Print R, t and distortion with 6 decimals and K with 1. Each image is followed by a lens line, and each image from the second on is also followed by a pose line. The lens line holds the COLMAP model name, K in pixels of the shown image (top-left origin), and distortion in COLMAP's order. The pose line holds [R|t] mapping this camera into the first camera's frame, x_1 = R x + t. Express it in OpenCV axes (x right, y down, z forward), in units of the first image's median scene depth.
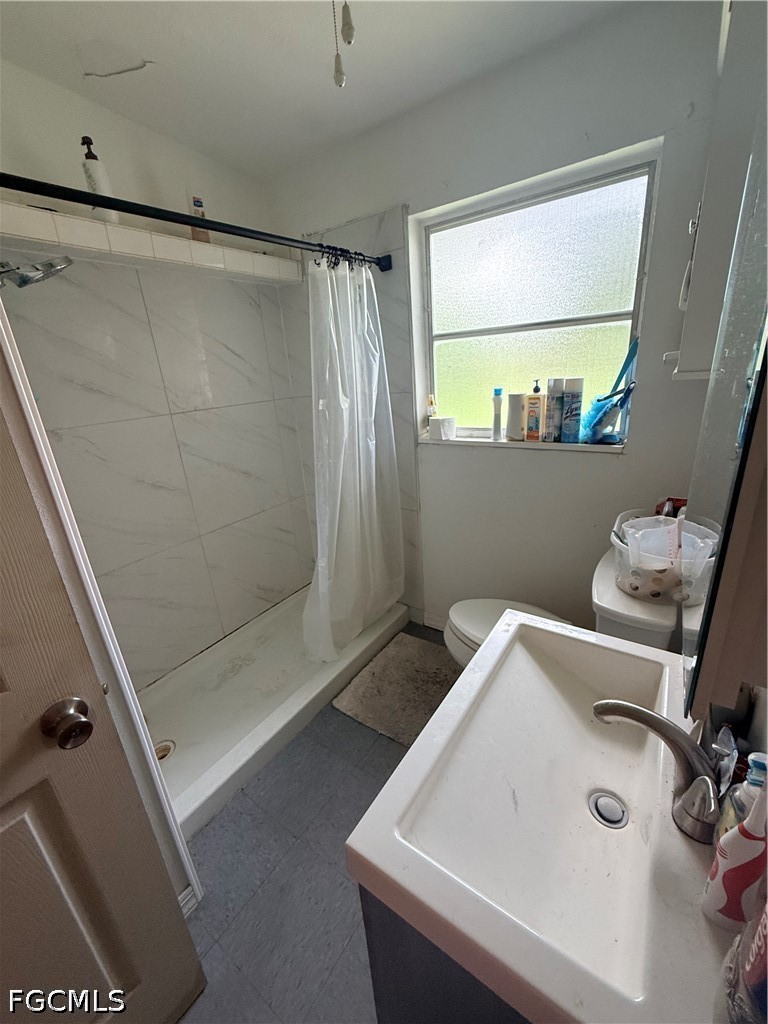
lens RADIAL K [[406.5, 0, 375.2], [0, 406.5, 506.9], [0, 0, 1]] dist [-0.000076, -0.000007]
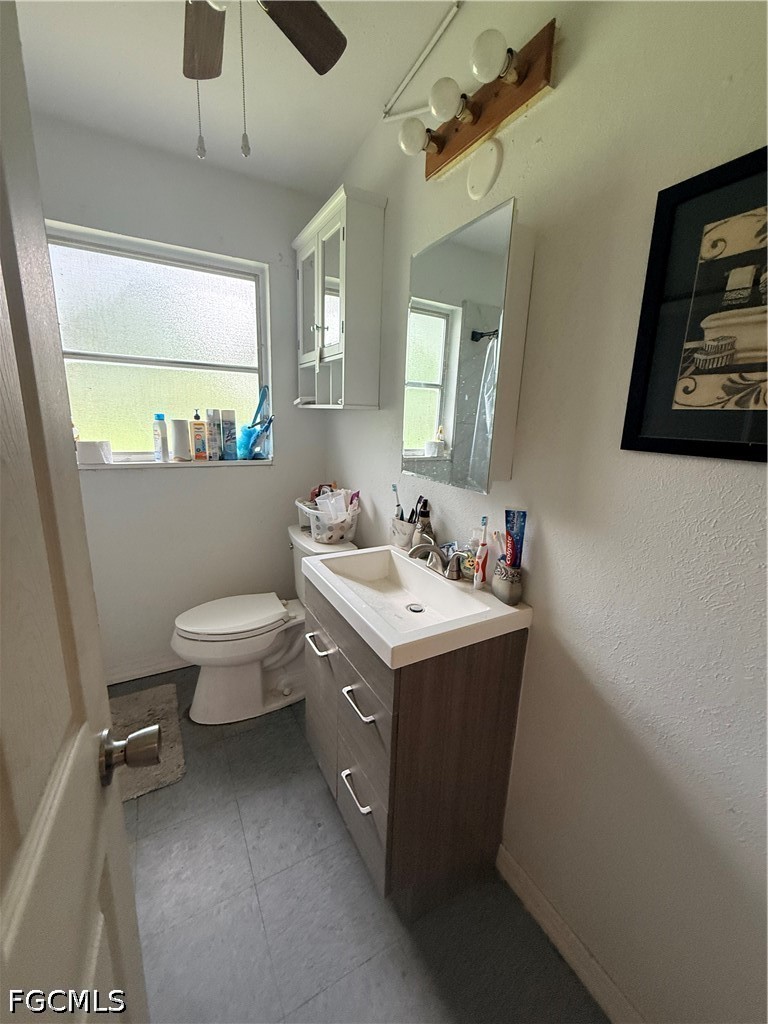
lens RADIAL K [[406.5, 0, 375.2], [0, 406.5, 506.9], [0, 0, 1]] dist [-0.000076, -0.000007]
pose [[0.455385, -0.109672, 0.883514, -0.447413], [0.218135, 0.975880, 0.008705, 0.069728], [-0.863158, 0.188761, 0.468324, 0.050089]]
